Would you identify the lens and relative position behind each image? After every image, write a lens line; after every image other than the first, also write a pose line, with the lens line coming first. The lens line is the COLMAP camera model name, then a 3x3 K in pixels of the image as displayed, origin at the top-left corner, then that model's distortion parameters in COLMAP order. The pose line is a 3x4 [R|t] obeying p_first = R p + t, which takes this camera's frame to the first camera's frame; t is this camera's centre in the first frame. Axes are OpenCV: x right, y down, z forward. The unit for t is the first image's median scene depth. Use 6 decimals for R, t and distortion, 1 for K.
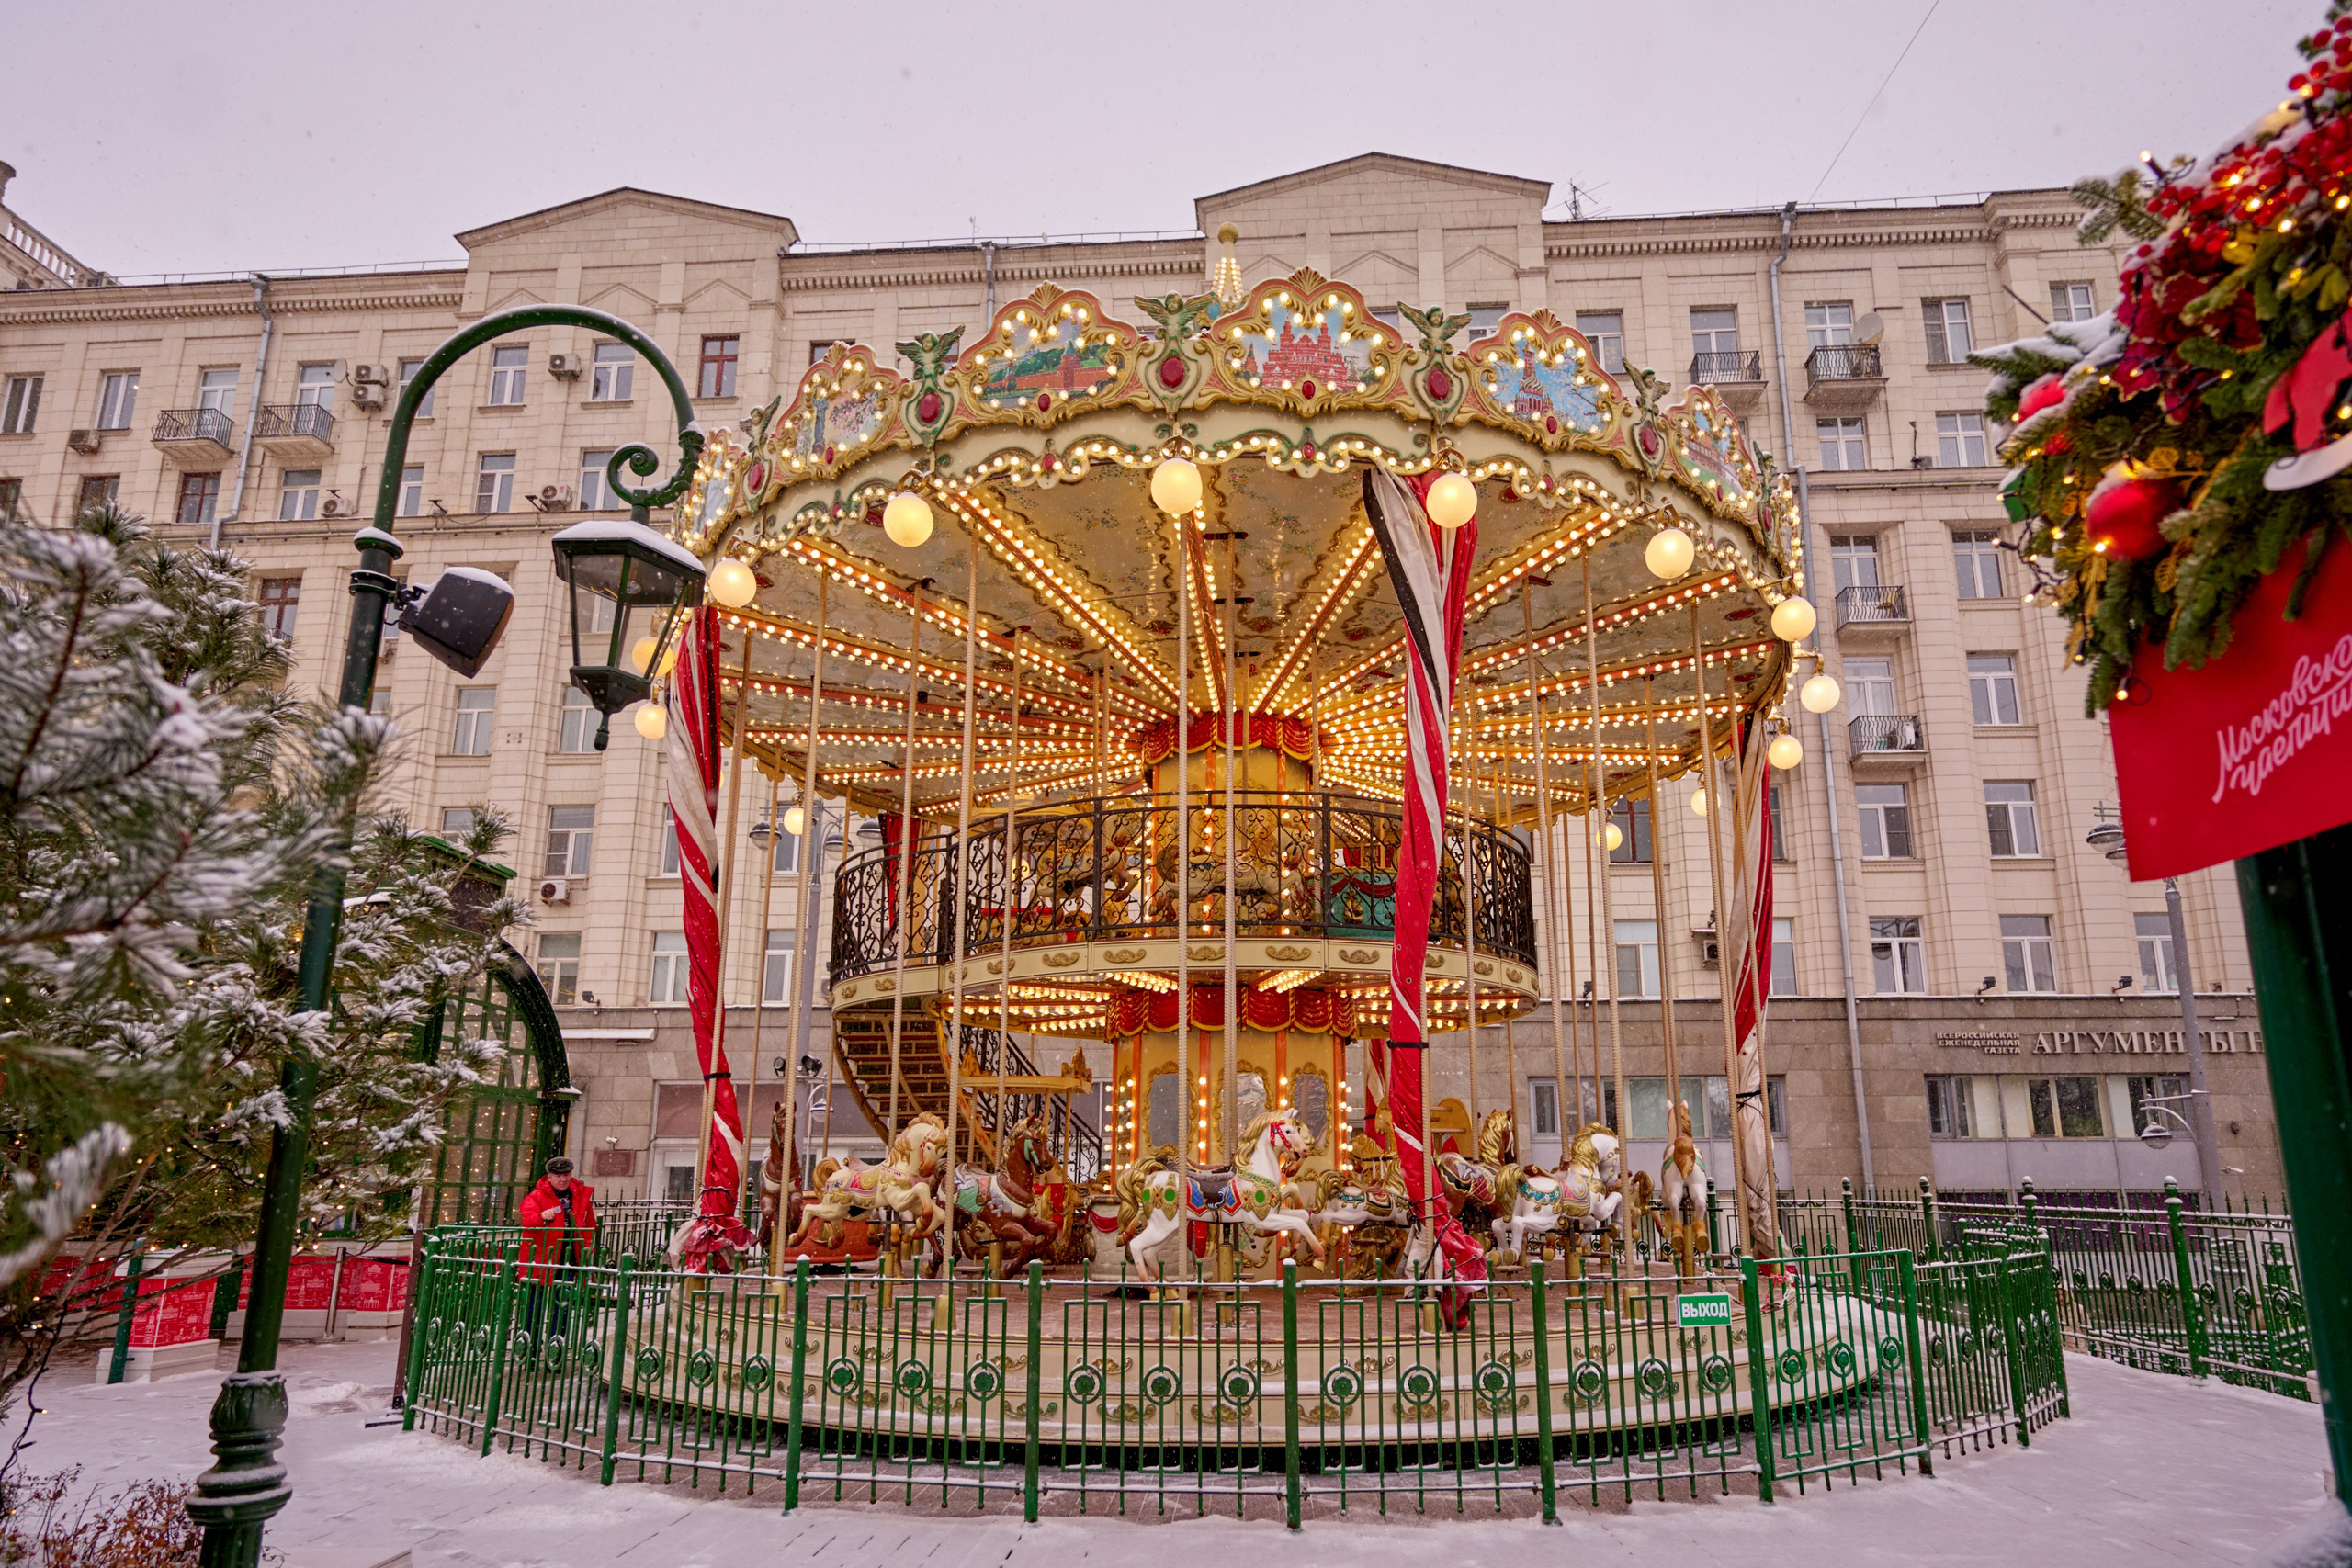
lens RADIAL K [[1272.9, 0, 1179.6], [0, 1272.9, 915.9], [0, 0, 1]] dist [0.000801, 0.002758]
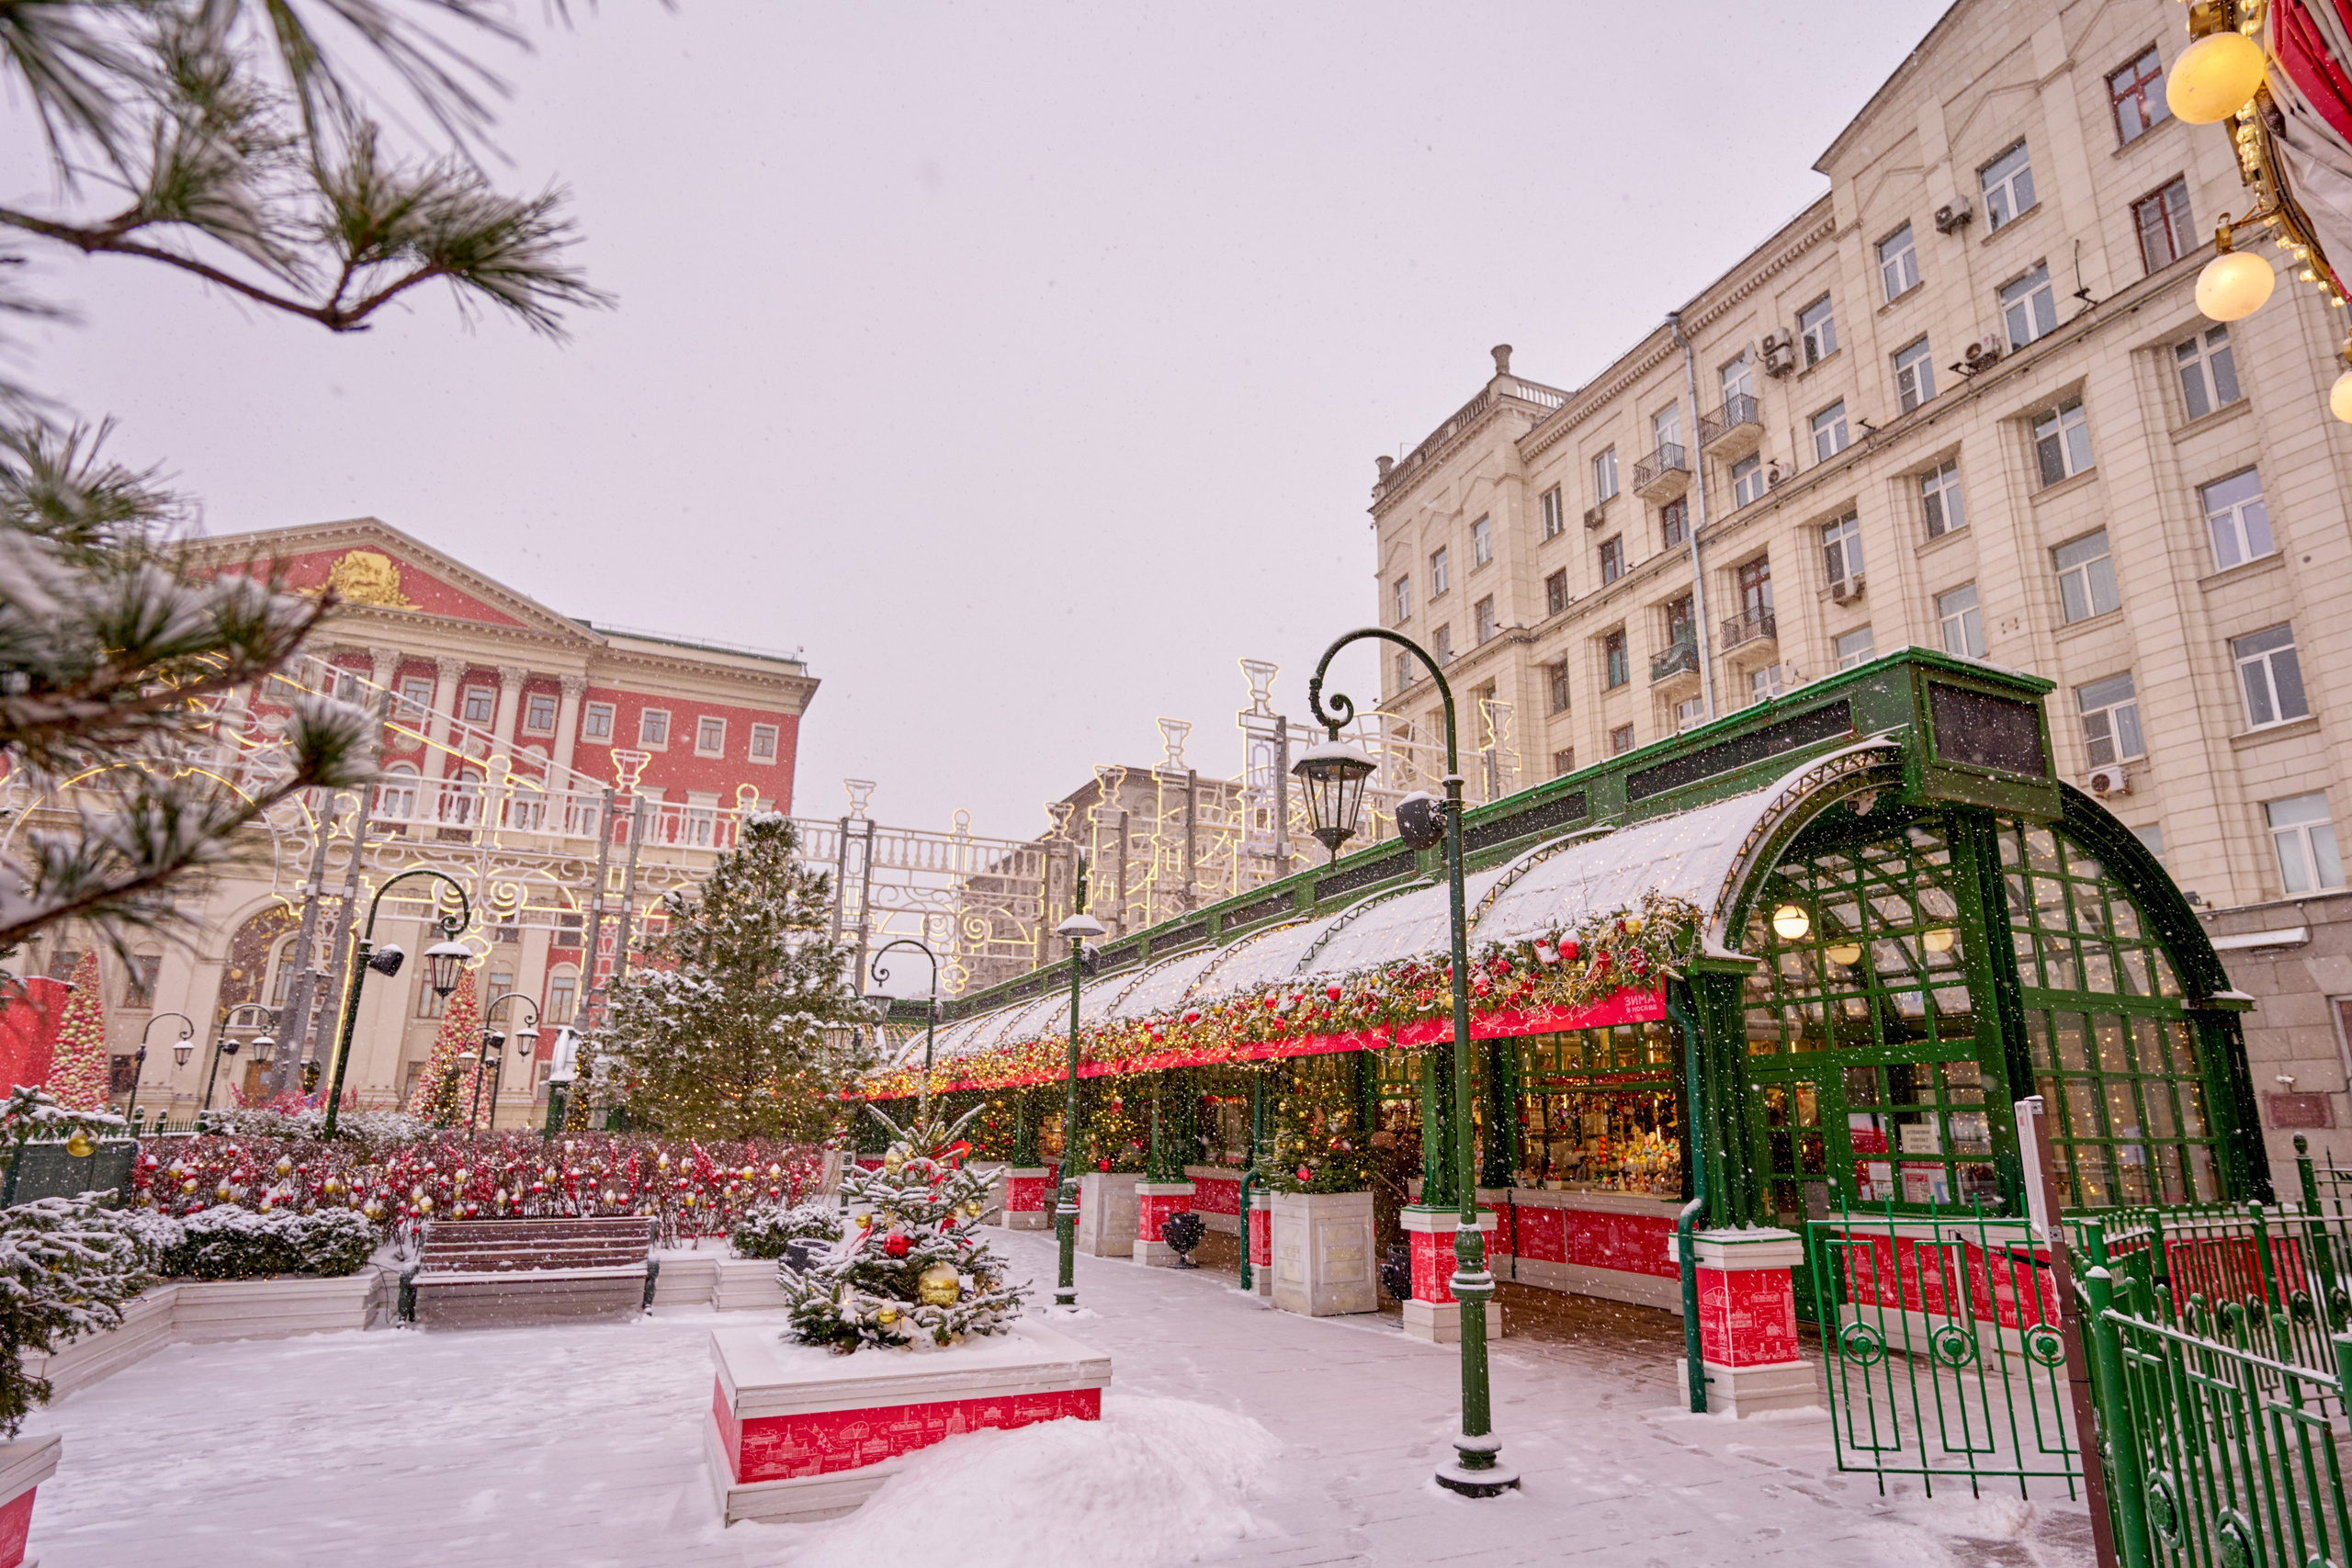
lens RADIAL K [[1272.9, 0, 1232.6], [0, 1272.9, 800.0], [0, 0, 1]] dist [0.000801, 0.002758]
pose [[0.471036, -0.224067, -0.853181, -0.047184], [0.180461, 0.971223, -0.155437, 0.016316], [0.863457, -0.080749, 0.497916, 0.080696]]
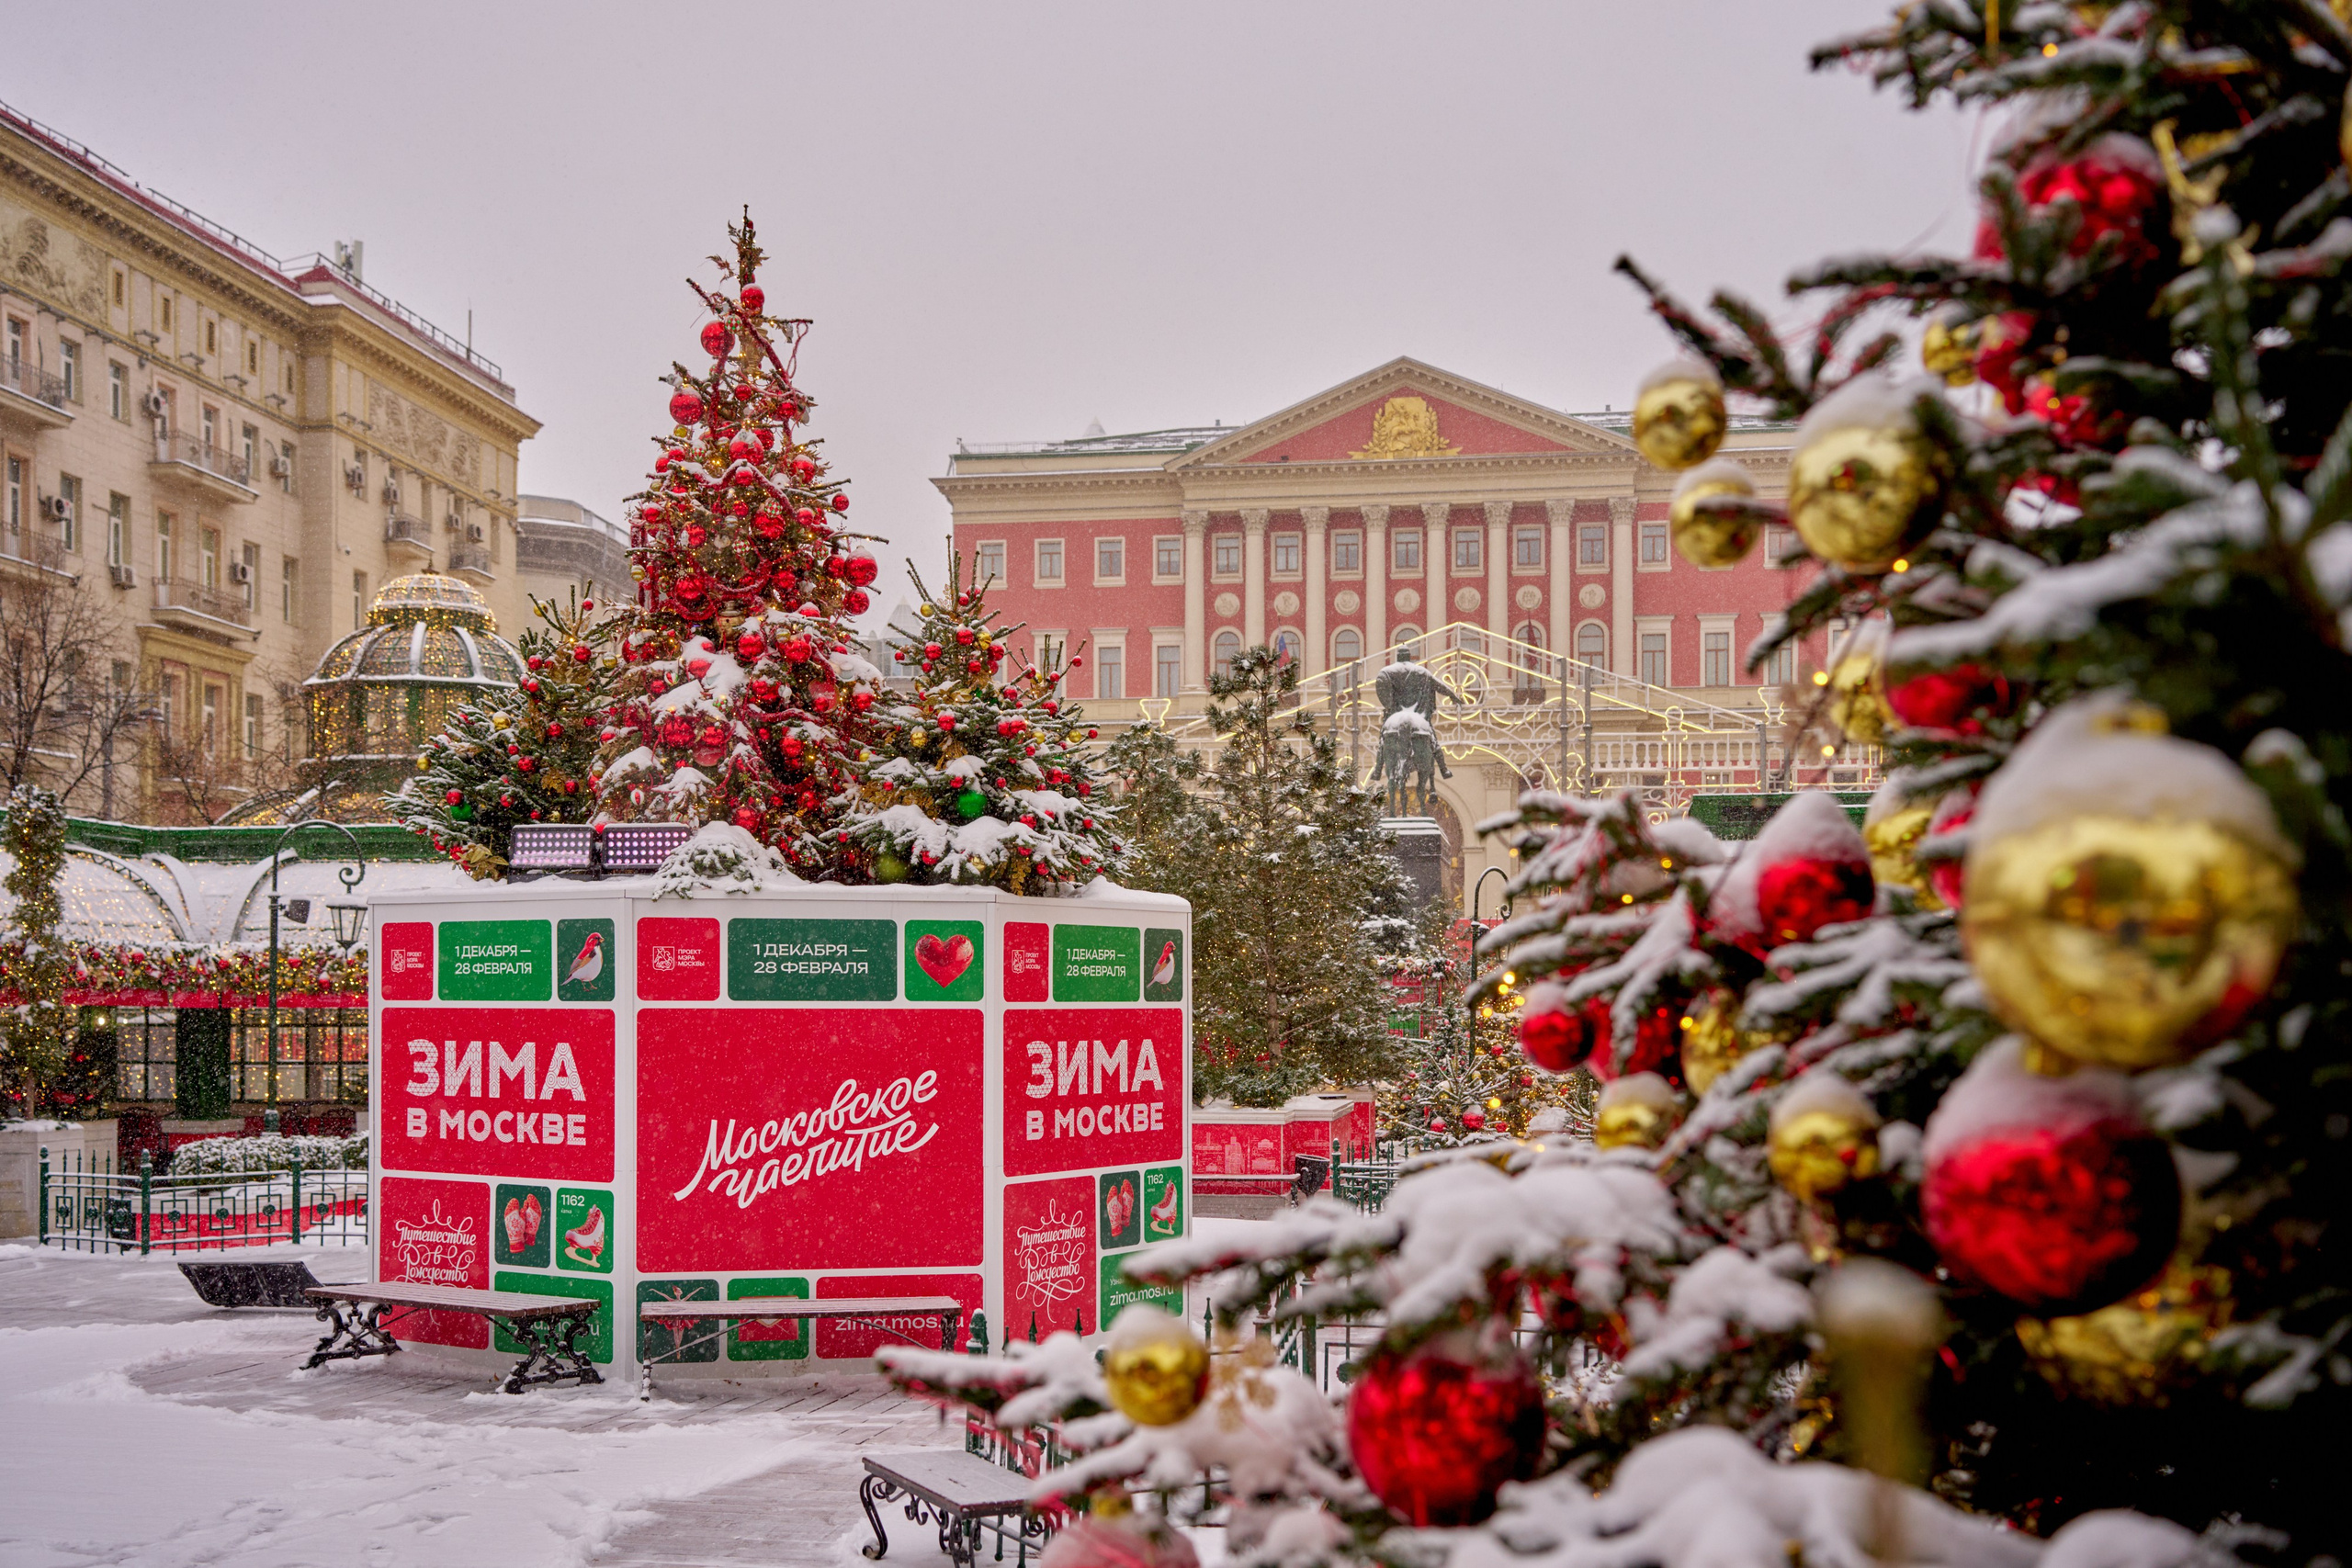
lens RADIAL K [[2322.7, 0, 1203.3], [0, 2322.7, 906.6], [0, 0, 1]] dist [0.023189, 0.000000]
pose [[-0.113823, -0.050534, -0.992215, 1.221710], [0.201212, 0.976836, -0.072833, -0.035256], [0.972912, -0.207935, -0.101019, -0.216421]]
